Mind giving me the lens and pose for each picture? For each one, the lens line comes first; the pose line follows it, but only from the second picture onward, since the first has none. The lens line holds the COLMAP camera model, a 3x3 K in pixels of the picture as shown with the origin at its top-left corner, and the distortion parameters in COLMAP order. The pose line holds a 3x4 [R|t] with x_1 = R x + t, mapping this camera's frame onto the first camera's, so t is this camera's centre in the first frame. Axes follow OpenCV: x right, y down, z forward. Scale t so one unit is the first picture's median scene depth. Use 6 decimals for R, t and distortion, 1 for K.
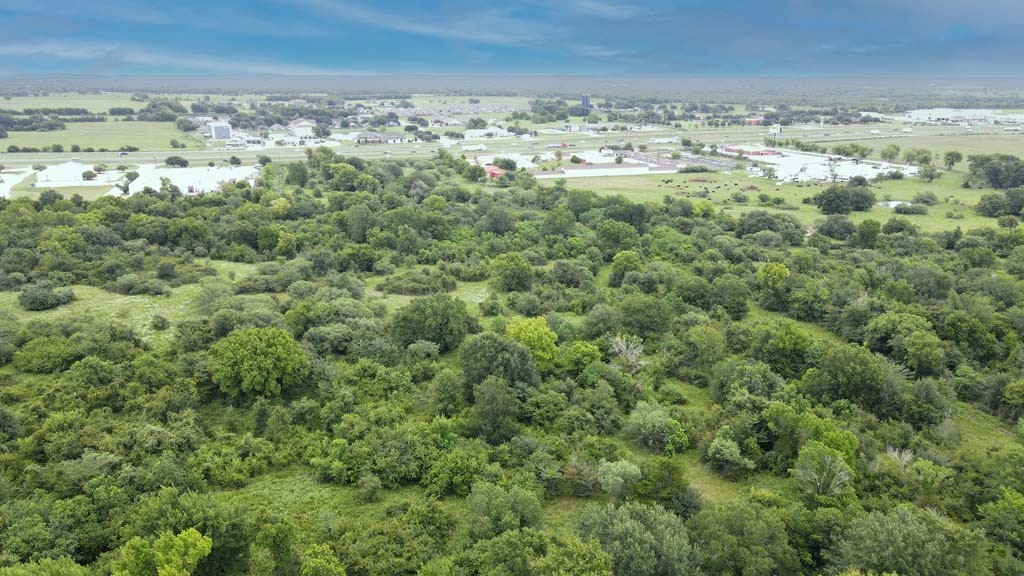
lens RADIAL K [[755.8, 0, 517.3], [0, 755.8, 285.3], [0, 0, 1]] dist [-0.007034, 0.036003]
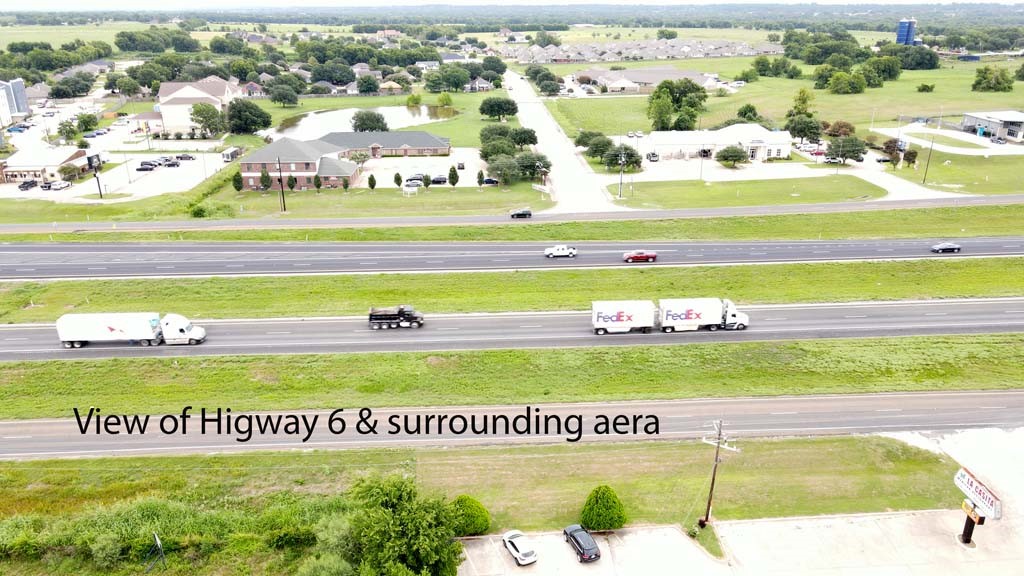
lens RADIAL K [[755.8, 0, 502.5], [0, 755.8, 294.4], [0, 0, 1]] dist [-0.007034, 0.036003]
pose [[0.968796, 0.085197, -0.232755, -0.040686], [-0.063763, 0.993130, 0.098122, -0.140352], [0.239516, -0.080219, 0.967573, 0.582455]]
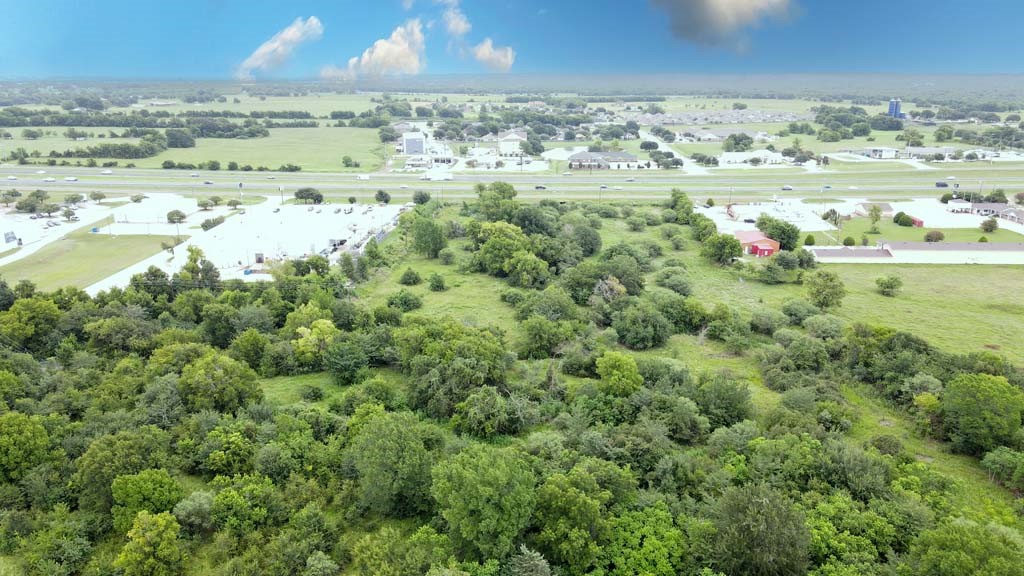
lens RADIAL K [[755.8, 0, 508.2], [0, 755.8, 290.4], [0, 0, 1]] dist [-0.007034, 0.036003]
pose [[0.940359, 0.092517, -0.327362, -0.009644], [-0.089604, 0.995688, 0.024004, -0.061682], [0.328171, 0.006761, 0.944594, 0.212958]]
